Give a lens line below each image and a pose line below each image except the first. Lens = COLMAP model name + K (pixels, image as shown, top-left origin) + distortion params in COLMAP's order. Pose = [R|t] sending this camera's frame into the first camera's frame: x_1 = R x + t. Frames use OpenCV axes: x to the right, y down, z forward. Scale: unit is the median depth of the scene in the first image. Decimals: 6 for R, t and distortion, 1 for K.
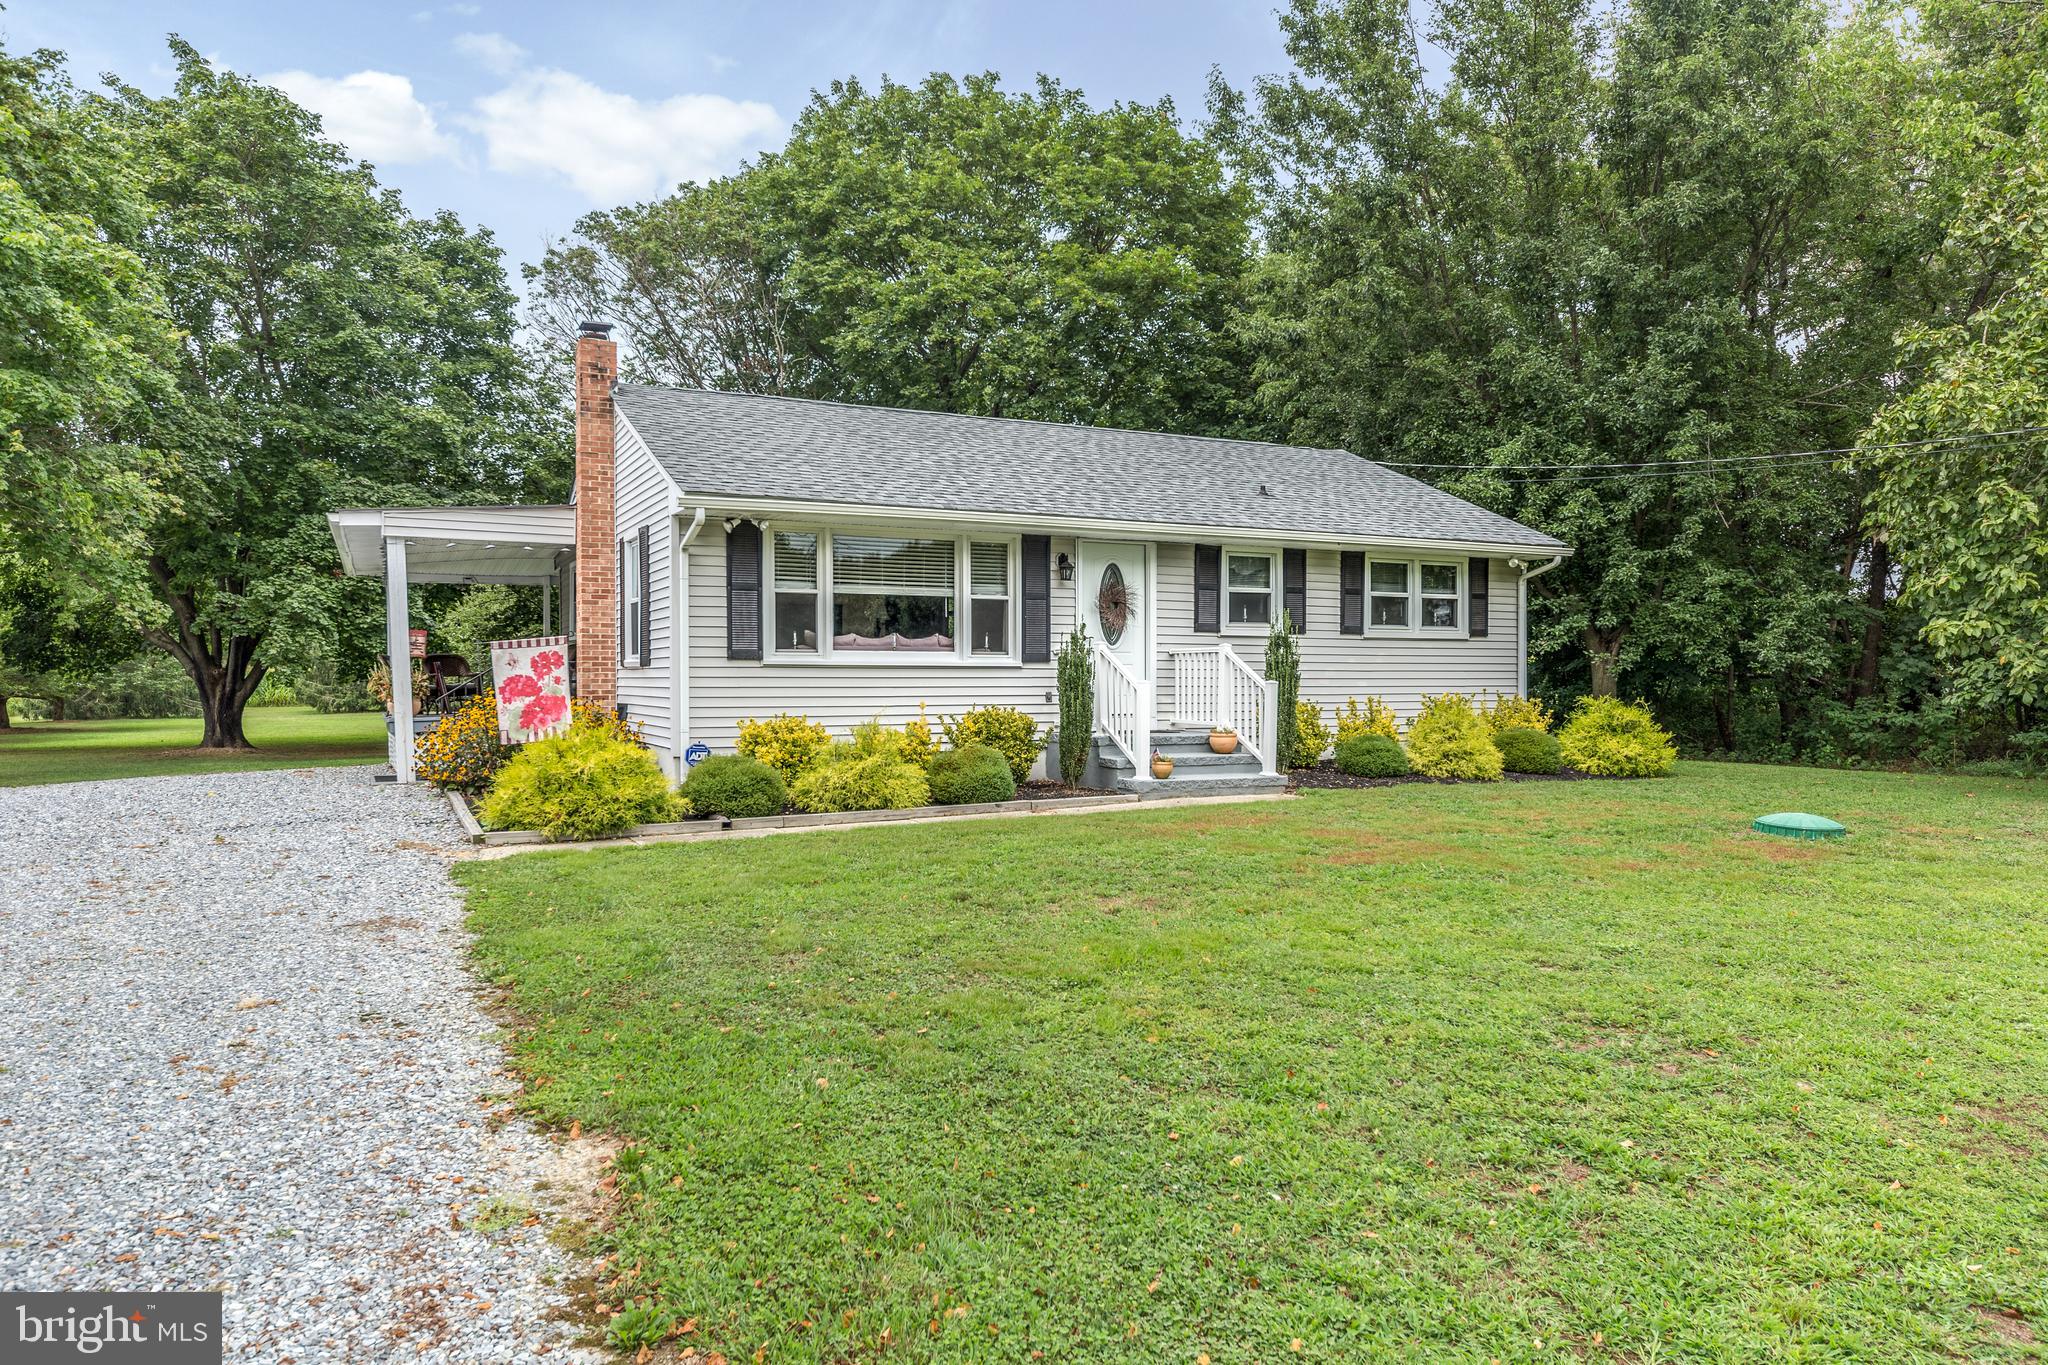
lens RADIAL K [[1383.0, 0, 1019.7], [0, 1383.0, 687.6], [0, 0, 1]] dist [0.023825, -0.010596]
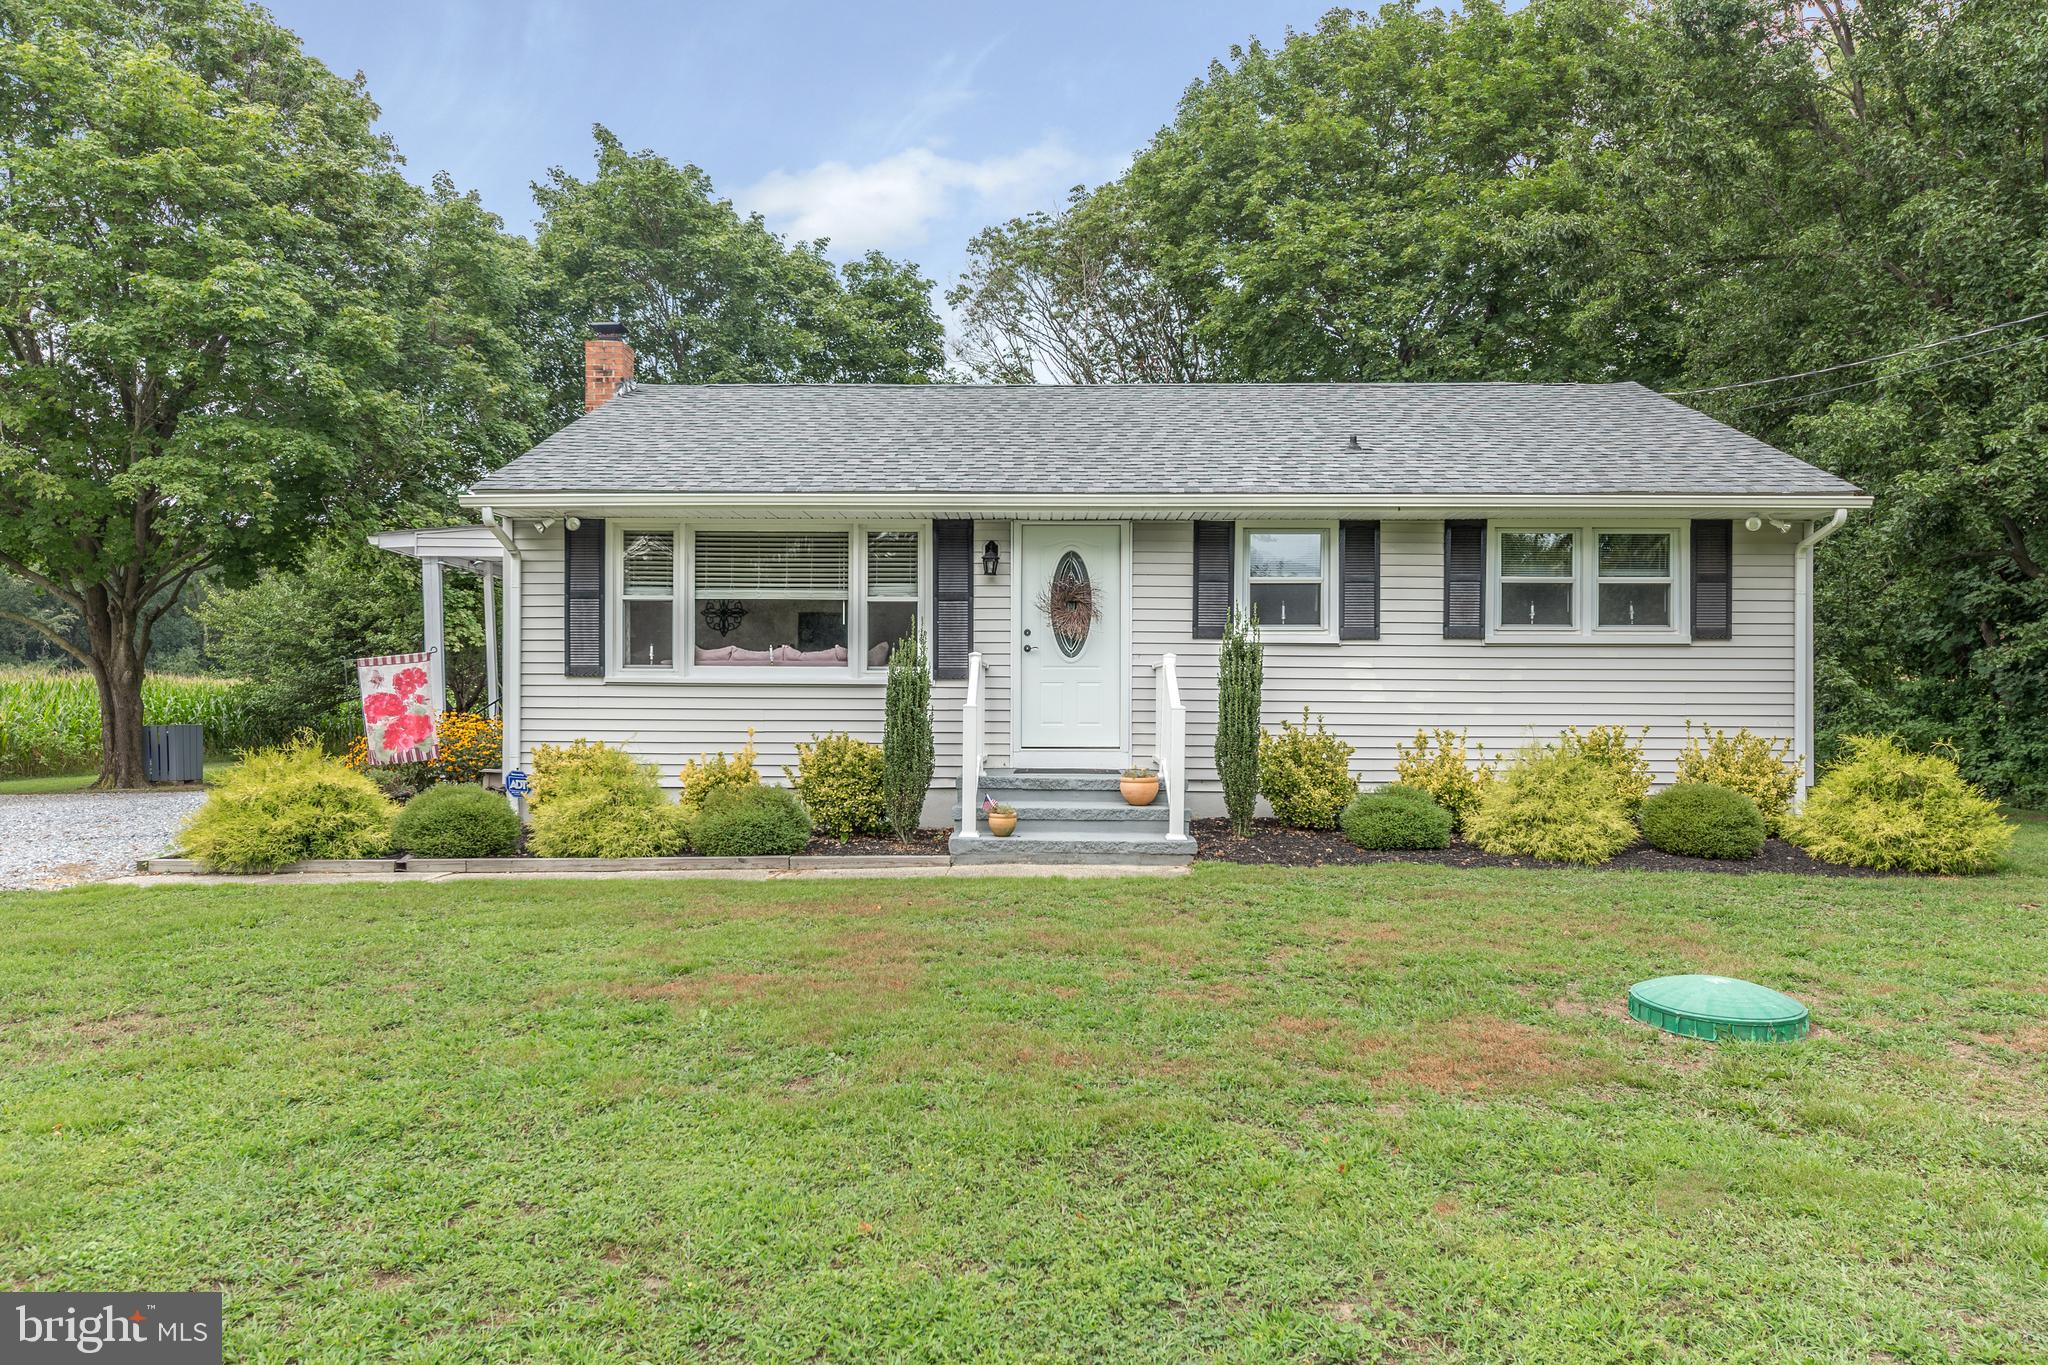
lens RADIAL K [[1383.0, 0, 1020.3], [0, 1383.0, 679.6], [0, 0, 1]] dist [0.023825, -0.010596]
pose [[0.881166, -0.000894, -0.472806, 0.399837], [-0.008209, 0.999819, -0.017190, -0.004734], [0.472735, 0.019028, 0.880999, 0.305705]]
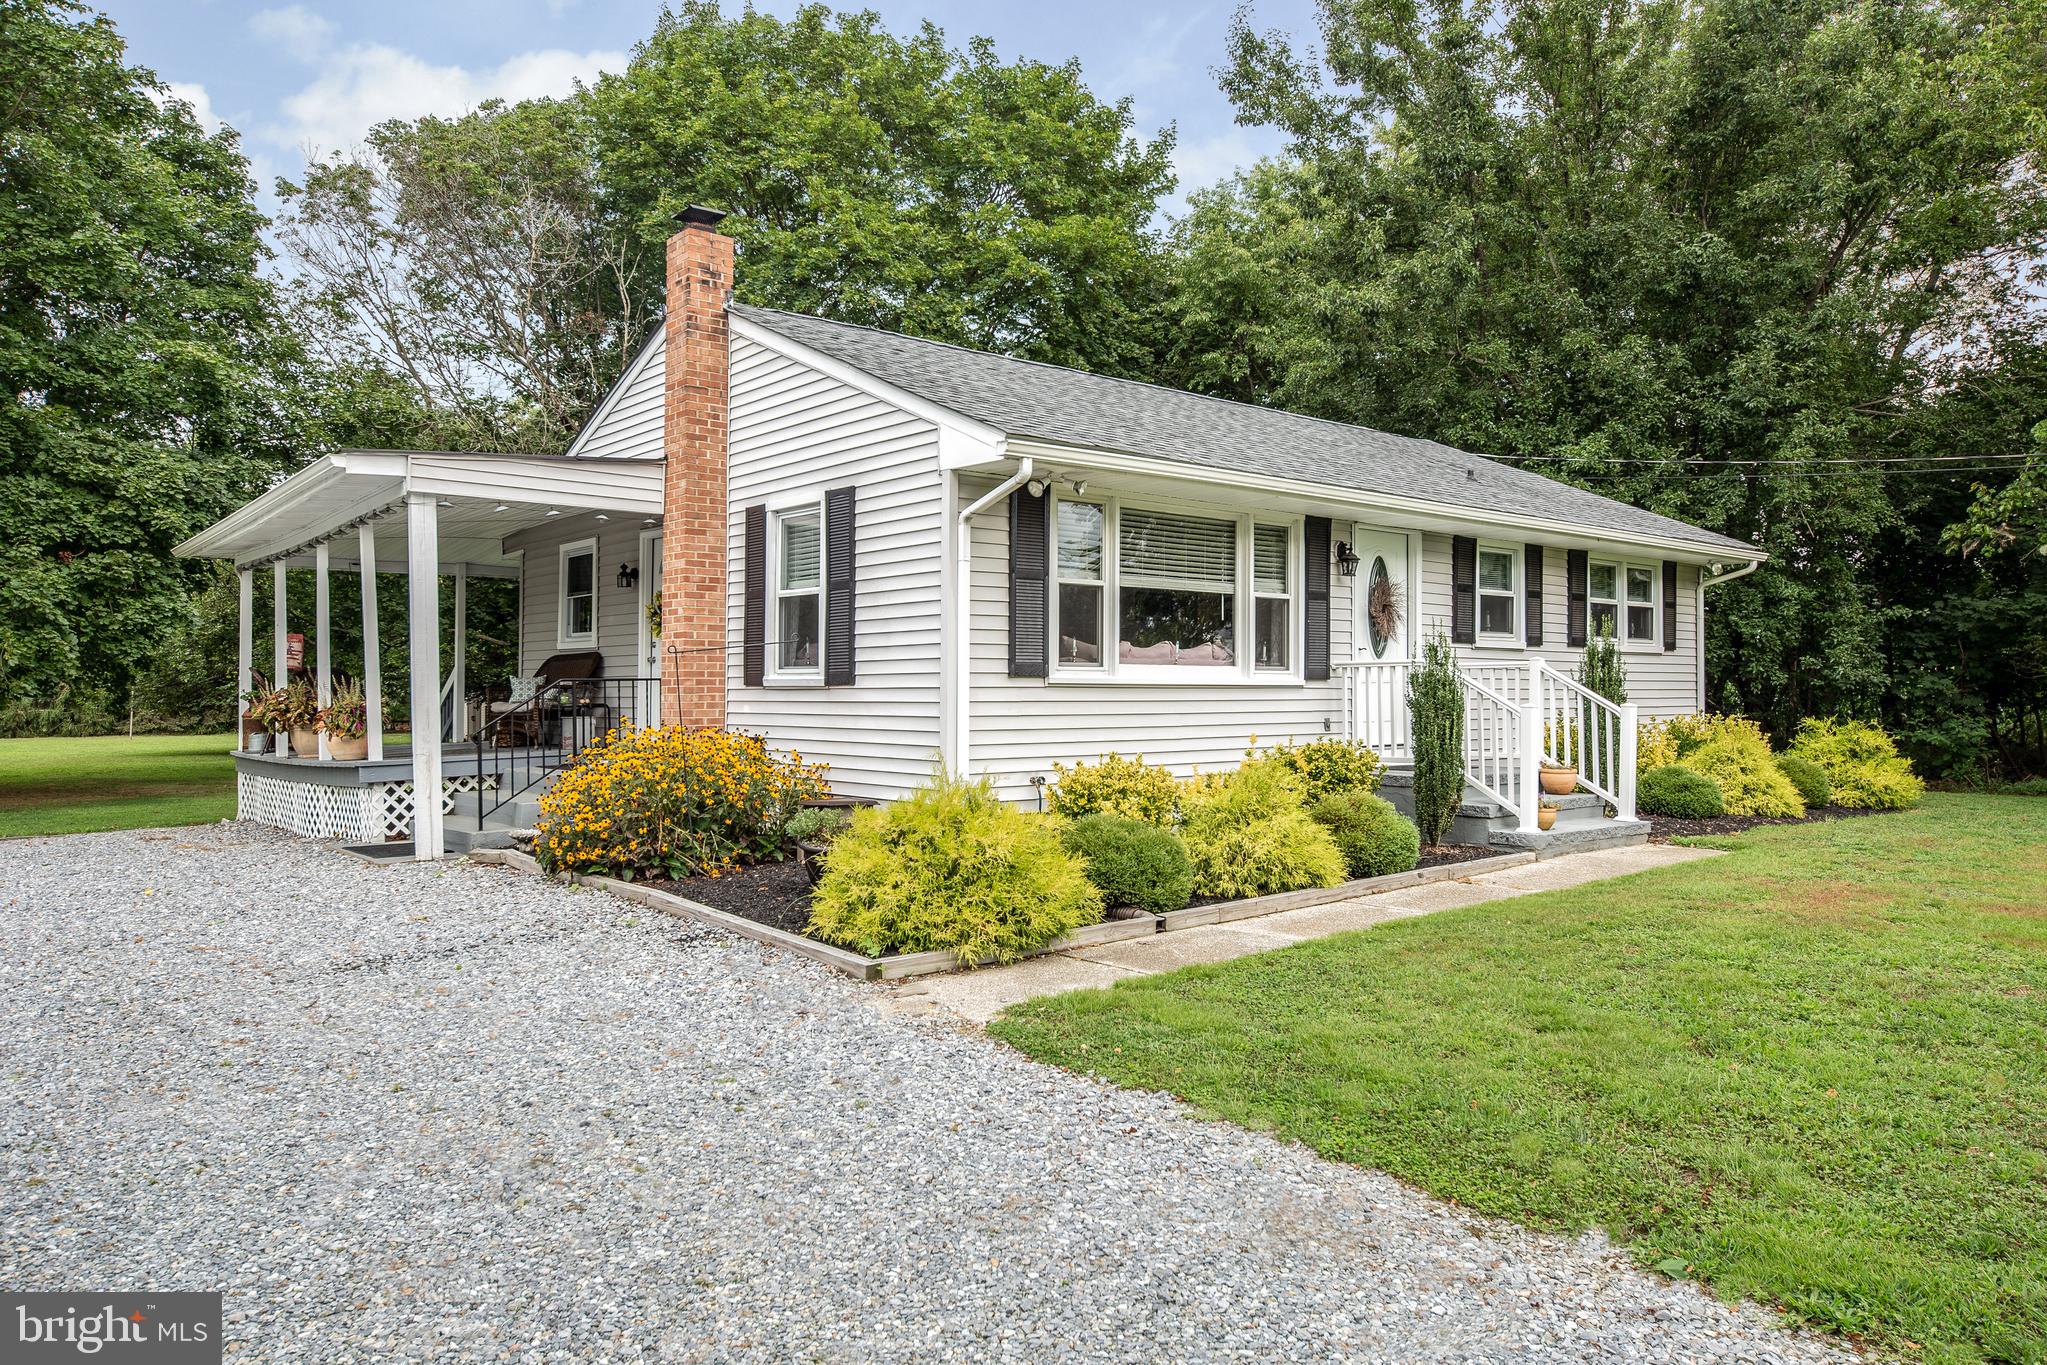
lens RADIAL K [[1382.3, 0, 1023.3], [0, 1382.3, 677.4], [0, 0, 1]] dist [0.023825, -0.010596]
pose [[0.969174, 0.001335, 0.246372, -0.323834], [0.002438, 0.999884, -0.015008, -0.008137], [-0.246364, 0.015146, 0.969059, 0.273722]]
